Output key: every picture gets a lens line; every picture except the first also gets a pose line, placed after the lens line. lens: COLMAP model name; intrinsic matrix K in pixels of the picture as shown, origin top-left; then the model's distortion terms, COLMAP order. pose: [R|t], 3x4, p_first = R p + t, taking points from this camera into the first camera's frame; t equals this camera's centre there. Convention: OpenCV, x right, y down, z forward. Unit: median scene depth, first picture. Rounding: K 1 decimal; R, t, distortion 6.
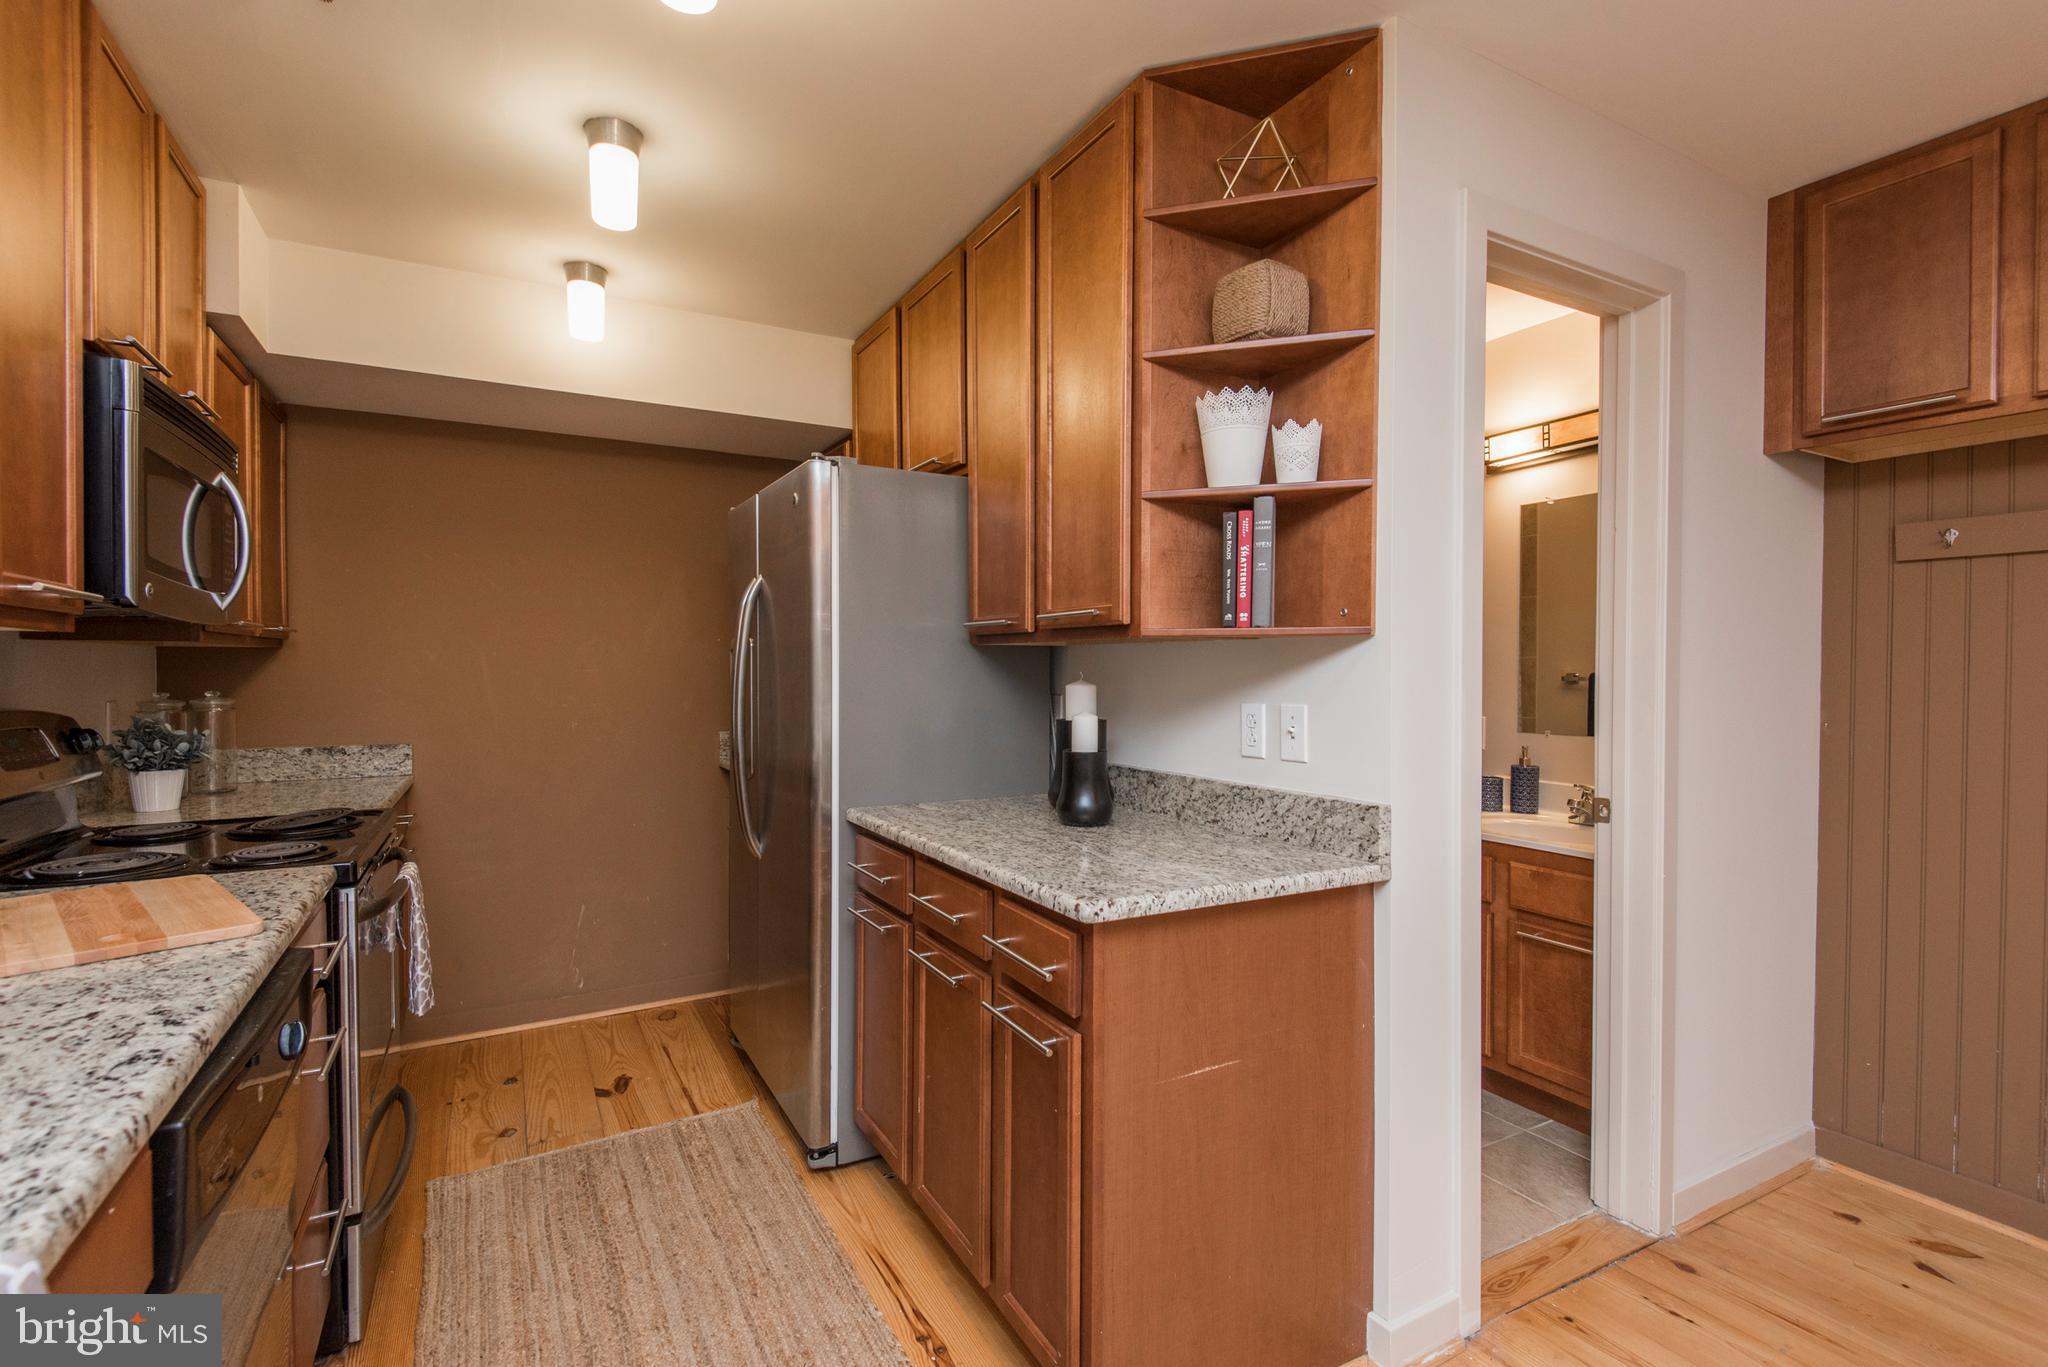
lens RADIAL K [[929.9, 0, 1015.4], [0, 929.9, 696.6], [0, 0, 1]] dist [0.038943, -0.029254]
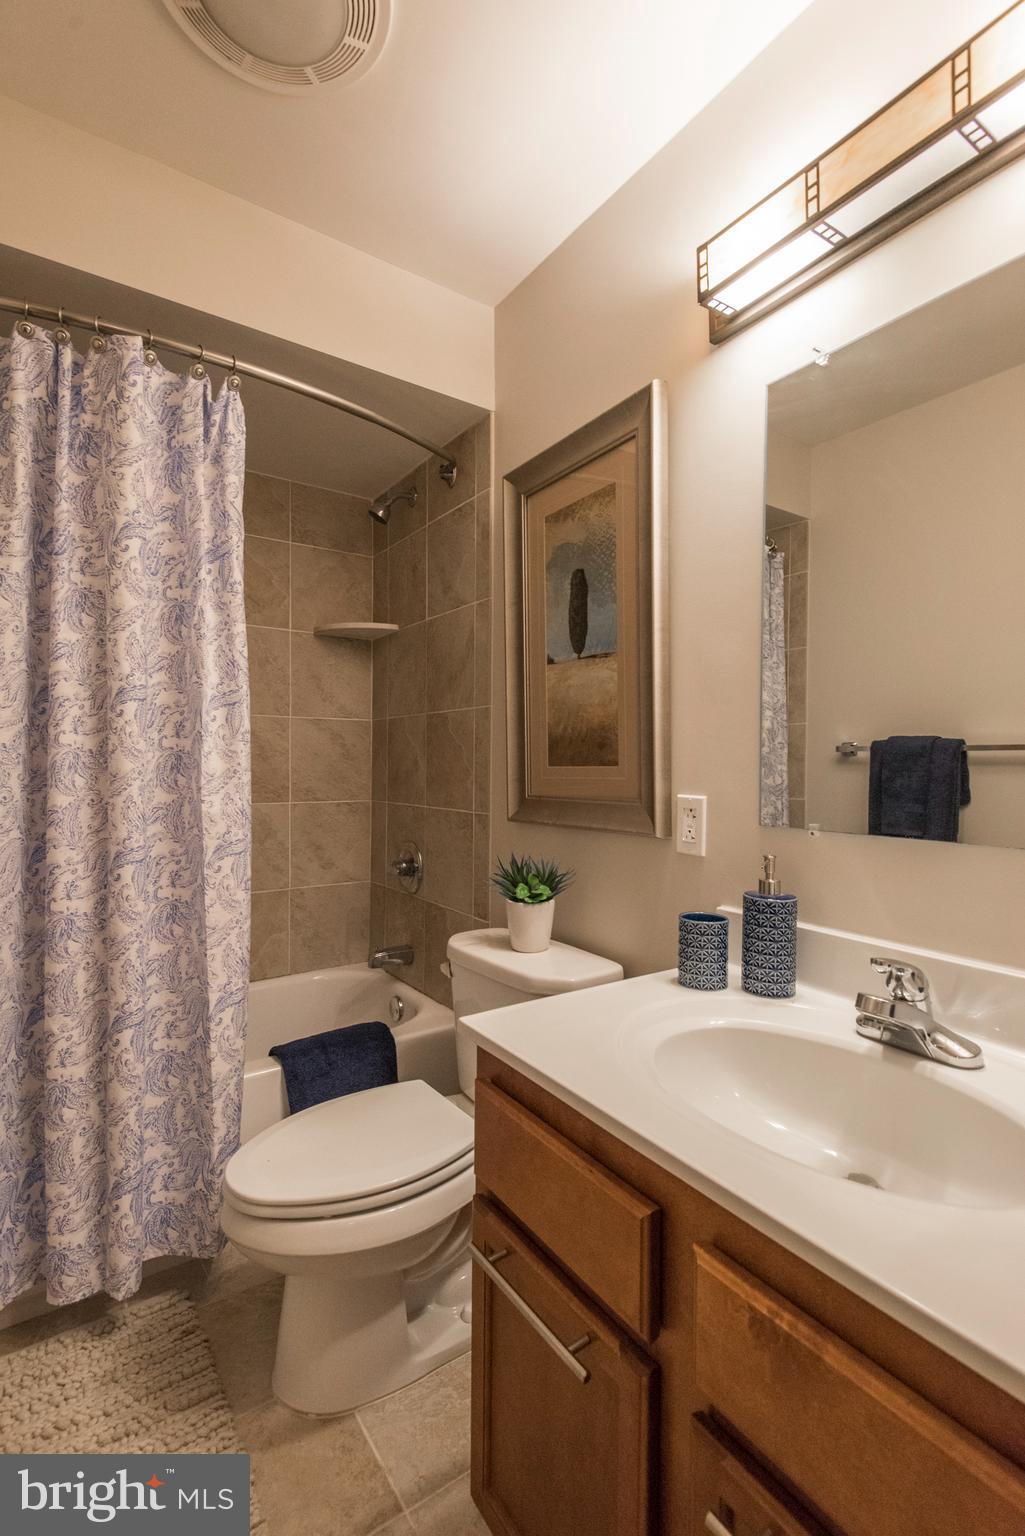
lens RADIAL K [[697.4, 0, 512.5], [0, 697.4, 768.0], [0, 0, 1]] dist [0.038943, -0.029254]
pose [[0.994921, 0.014072, 0.099672, 0.374792], [-0.012058, 0.999711, -0.020784, 0.017686], [-0.099936, 0.019477, 0.994803, 0.653383]]
